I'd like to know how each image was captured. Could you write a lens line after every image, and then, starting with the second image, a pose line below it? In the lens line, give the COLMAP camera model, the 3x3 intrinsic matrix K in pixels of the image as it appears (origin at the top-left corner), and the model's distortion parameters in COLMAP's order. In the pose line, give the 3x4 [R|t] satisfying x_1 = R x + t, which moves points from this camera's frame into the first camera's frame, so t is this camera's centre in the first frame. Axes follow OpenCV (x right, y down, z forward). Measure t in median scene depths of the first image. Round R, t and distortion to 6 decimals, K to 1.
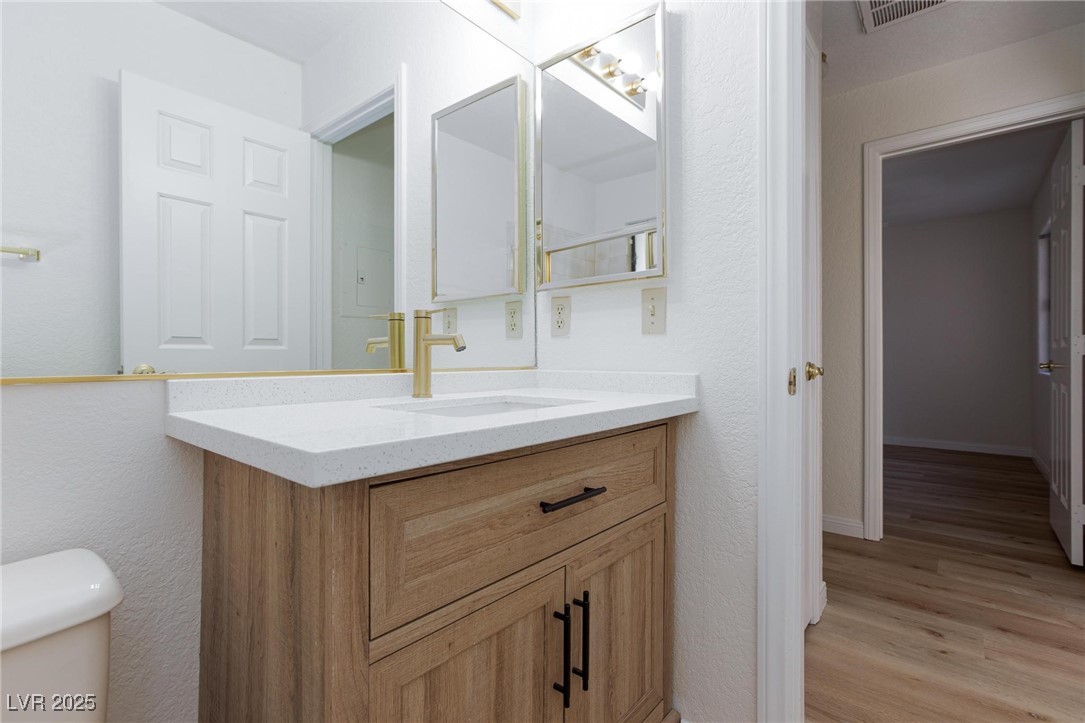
lens RADIAL K [[507.4, 0, 540.1], [0, 507.4, 358.8], [0, 0, 1]] dist [-0.039820, 0.026007]
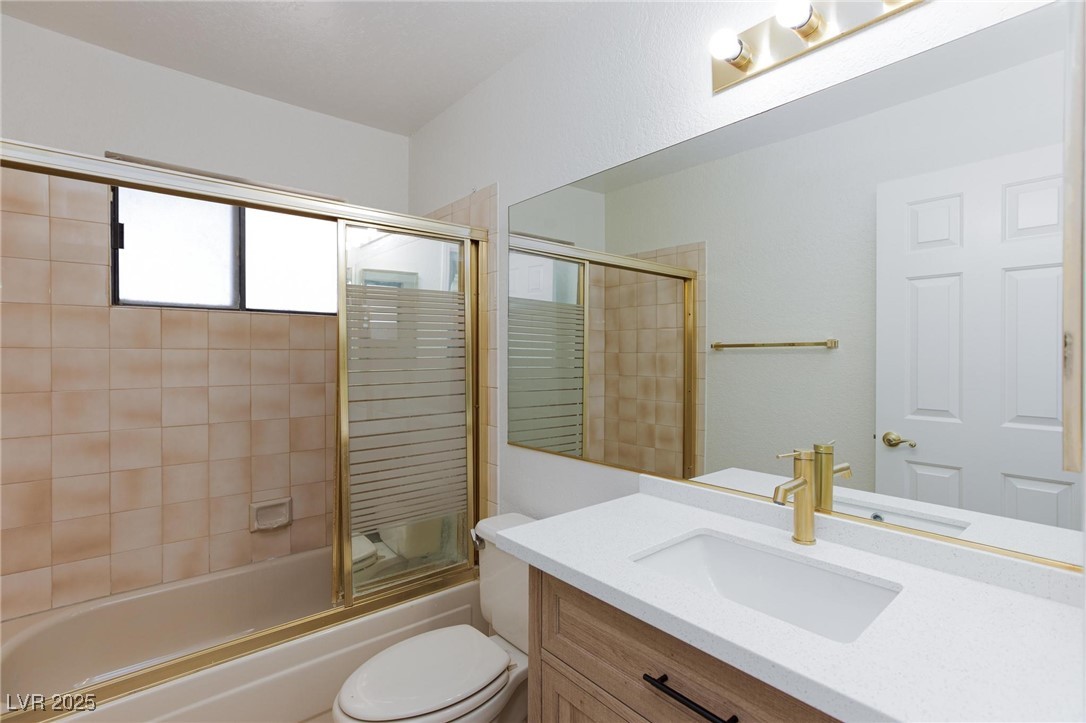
lens RADIAL K [[507.9, 0, 540.6], [0, 507.9, 358.8], [0, 0, 1]] dist [-0.039820, 0.026007]
pose [[-0.179064, 0.003793, -0.983830, 1.292566], [-0.000305, 0.999992, 0.003911, -0.443109], [0.983837, 0.001000, -0.179062, 1.156932]]
